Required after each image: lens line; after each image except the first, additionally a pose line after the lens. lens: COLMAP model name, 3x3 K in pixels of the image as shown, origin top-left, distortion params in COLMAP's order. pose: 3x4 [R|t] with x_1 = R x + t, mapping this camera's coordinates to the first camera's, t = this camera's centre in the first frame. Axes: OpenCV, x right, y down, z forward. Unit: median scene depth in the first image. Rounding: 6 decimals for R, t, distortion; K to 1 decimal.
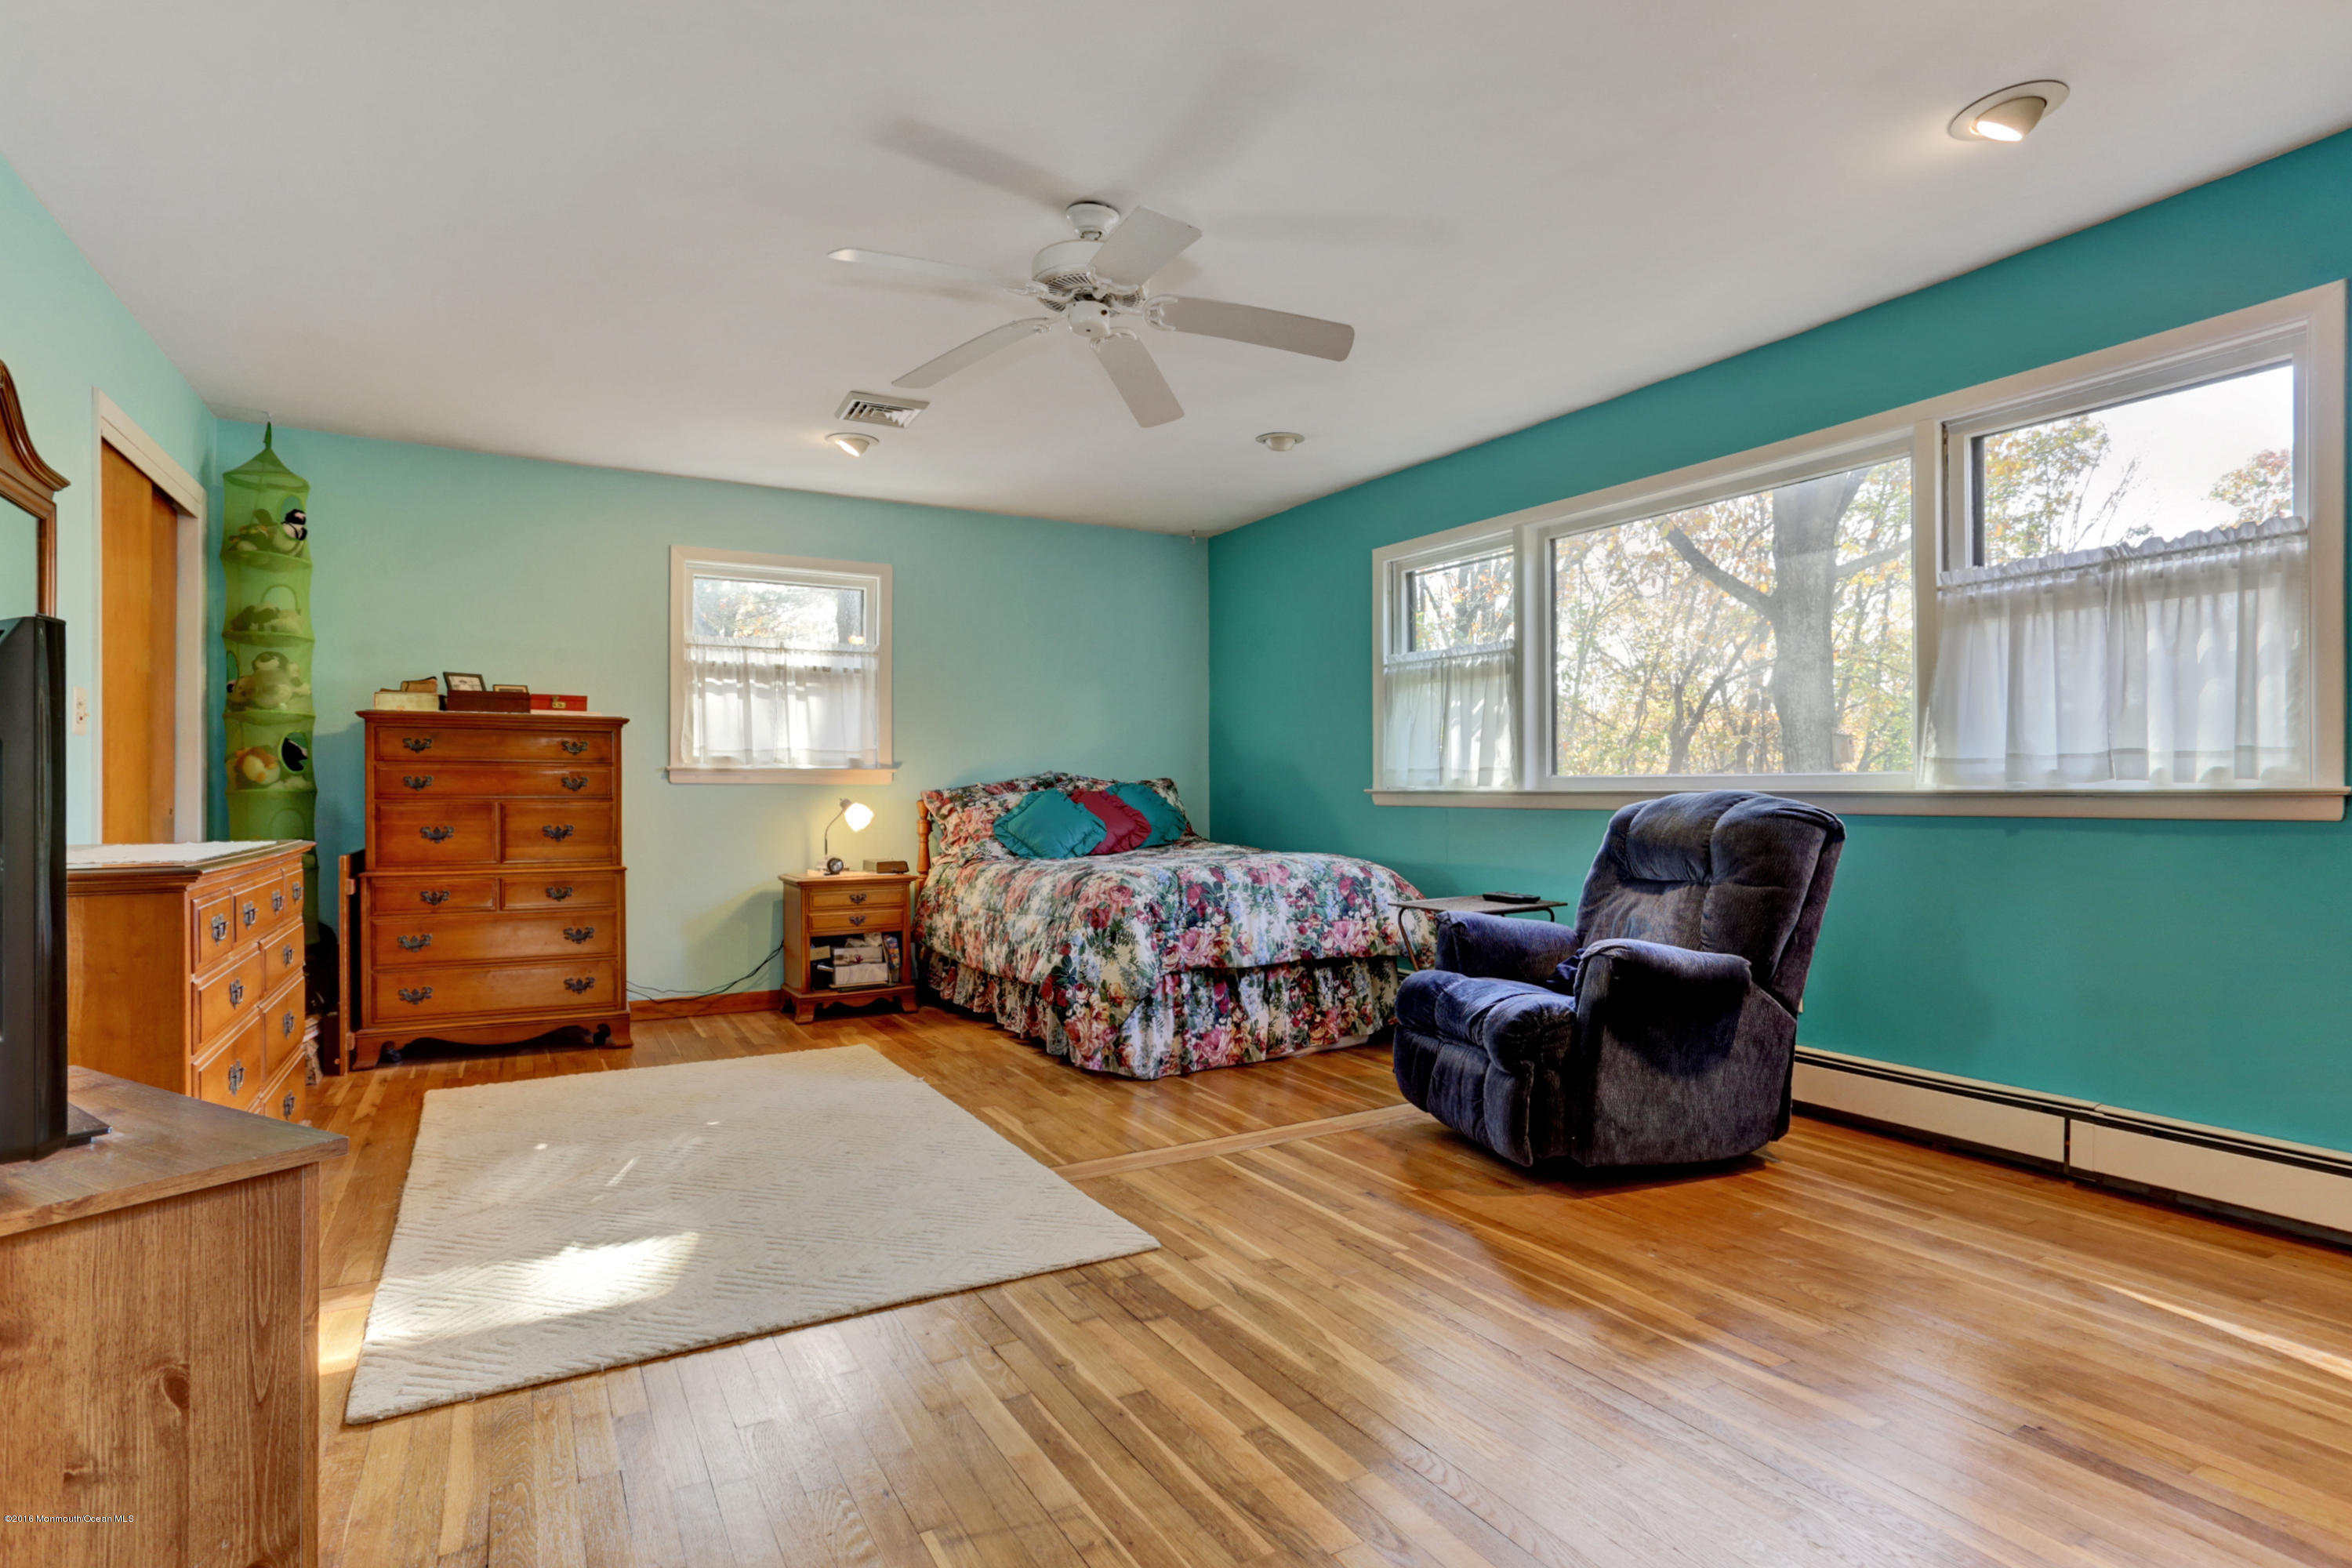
lens RADIAL K [[1223.1, 0, 1184.9], [0, 1223.1, 794.8], [0, 0, 1]] dist [-0.037137, 0.000067]
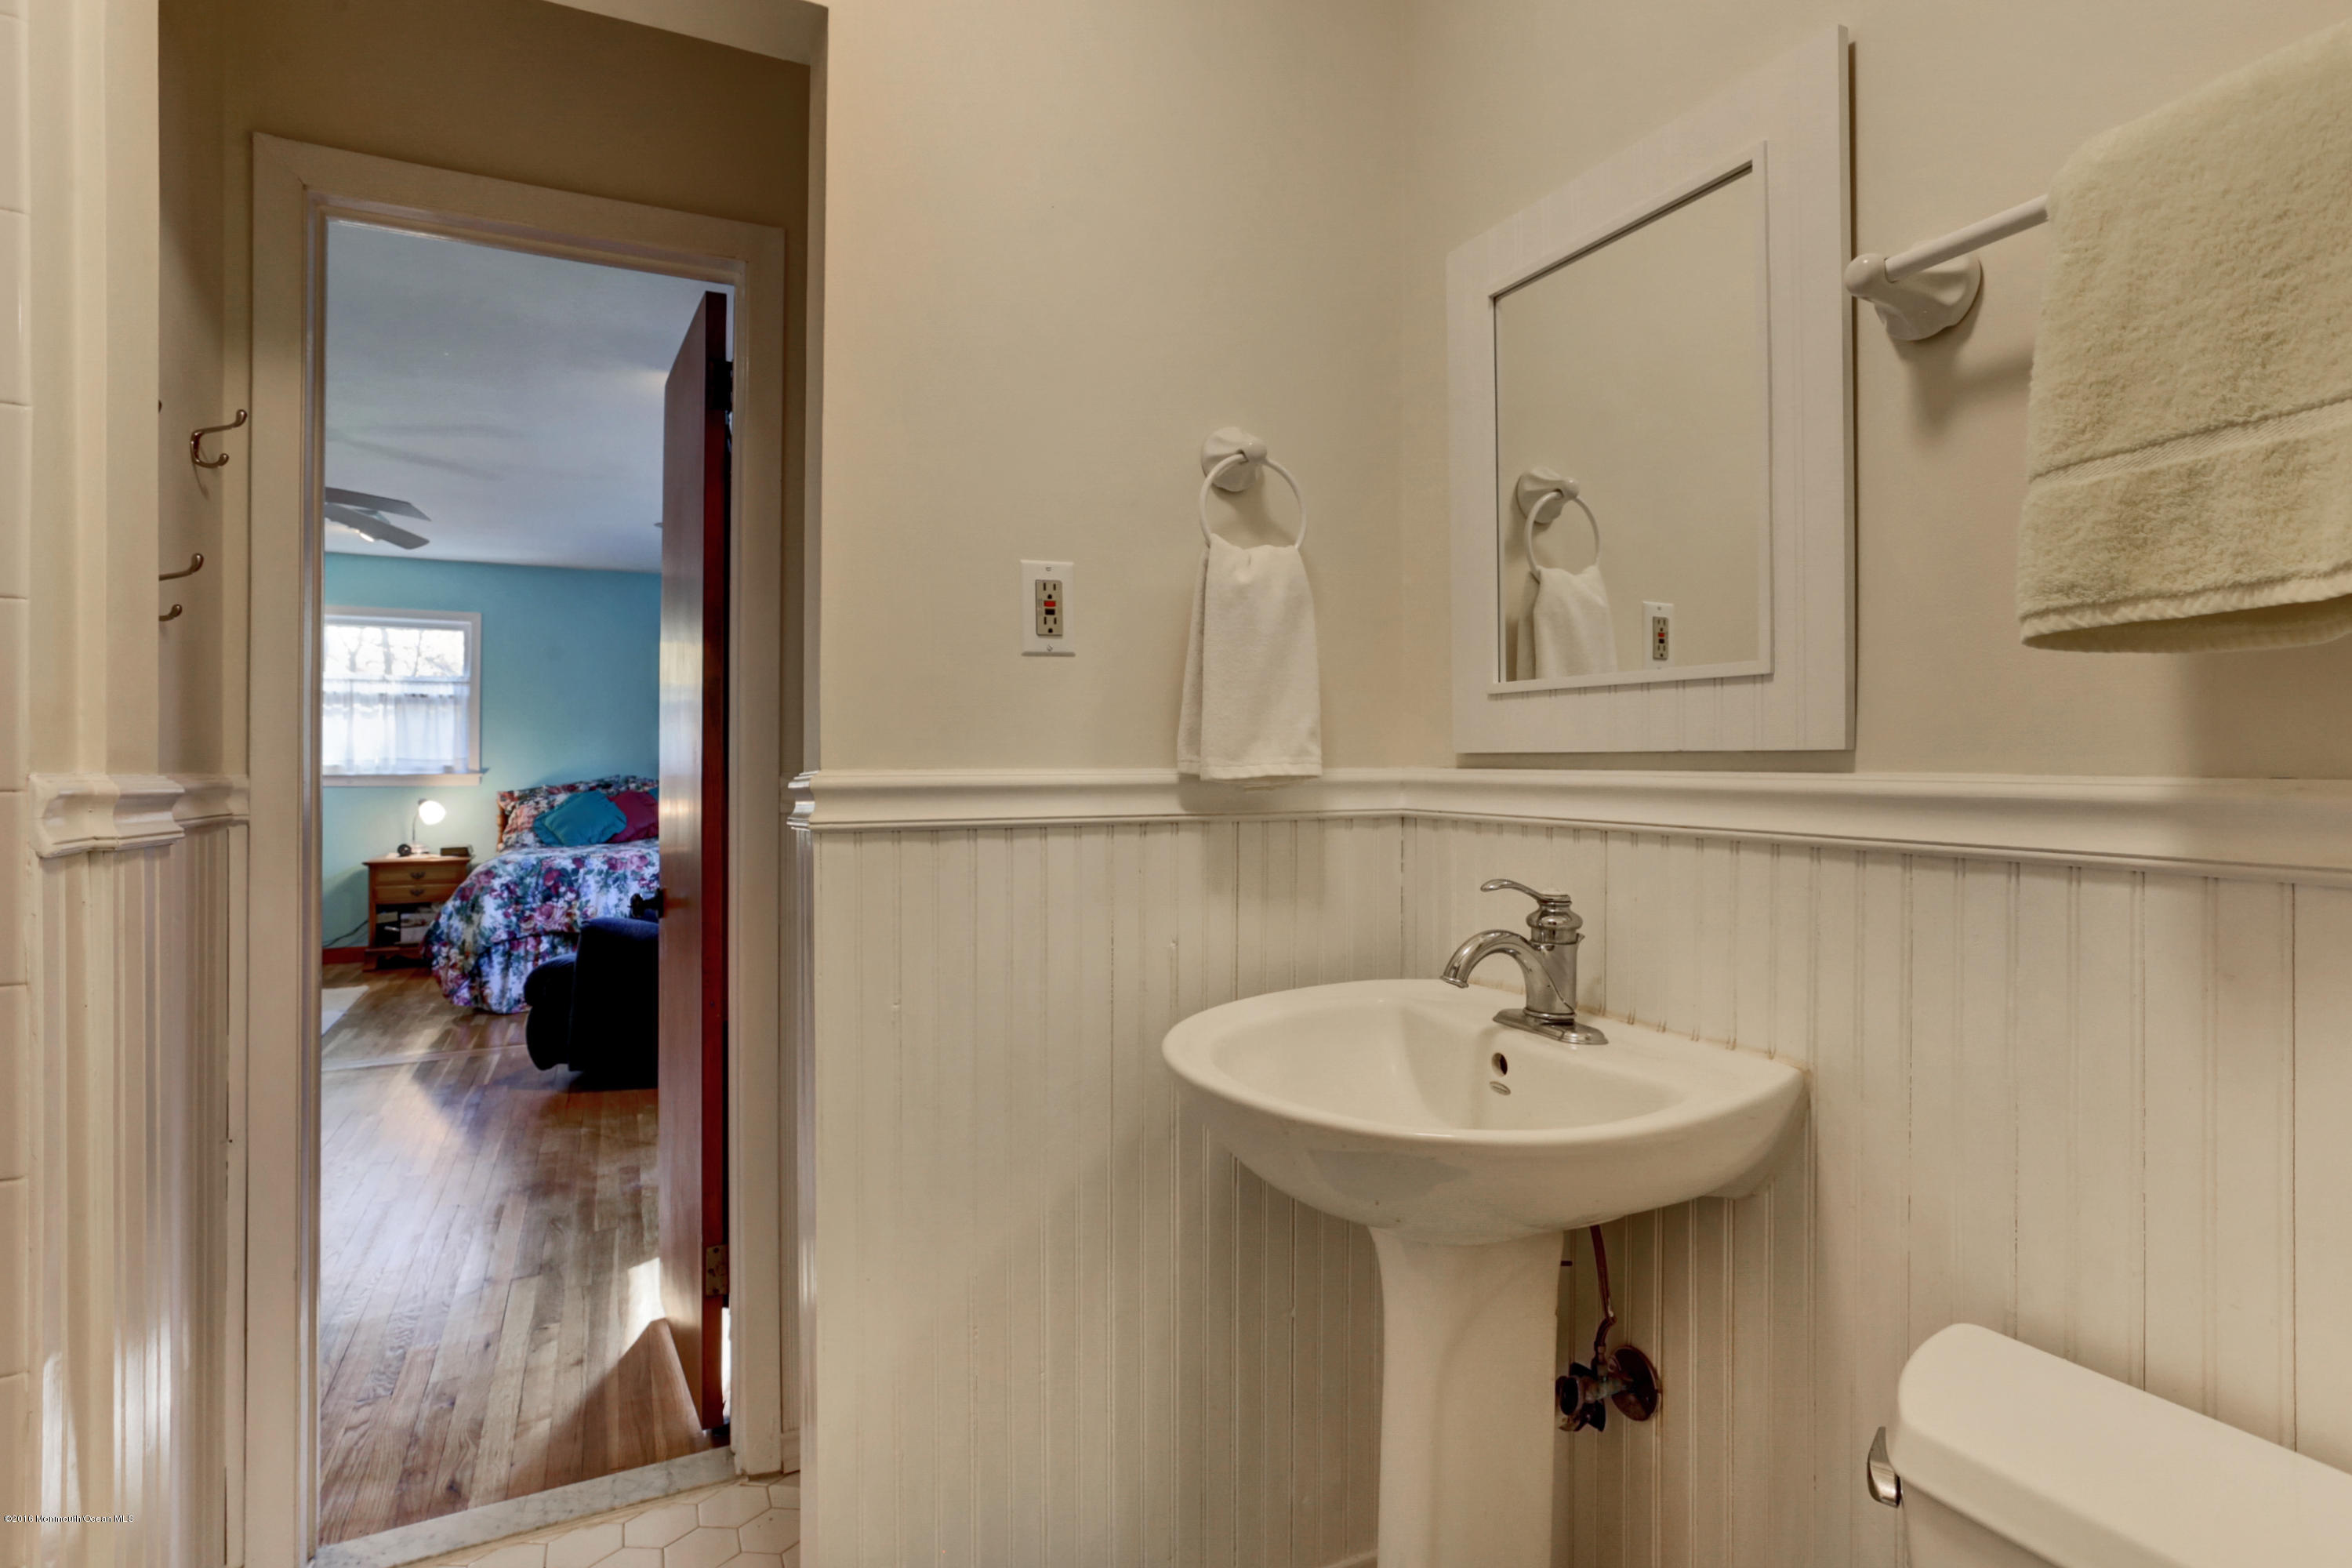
lens RADIAL K [[1201.0, 0, 1180.7], [0, 1201.0, 774.8], [0, 0, 1]] dist [-0.001570, -0.000171]
pose [[0.997578, 0.008210, -0.069076, 0.773681], [-0.007882, 0.999956, 0.005025, -0.043004], [0.069114, -0.004468, 0.997599, -0.267270]]
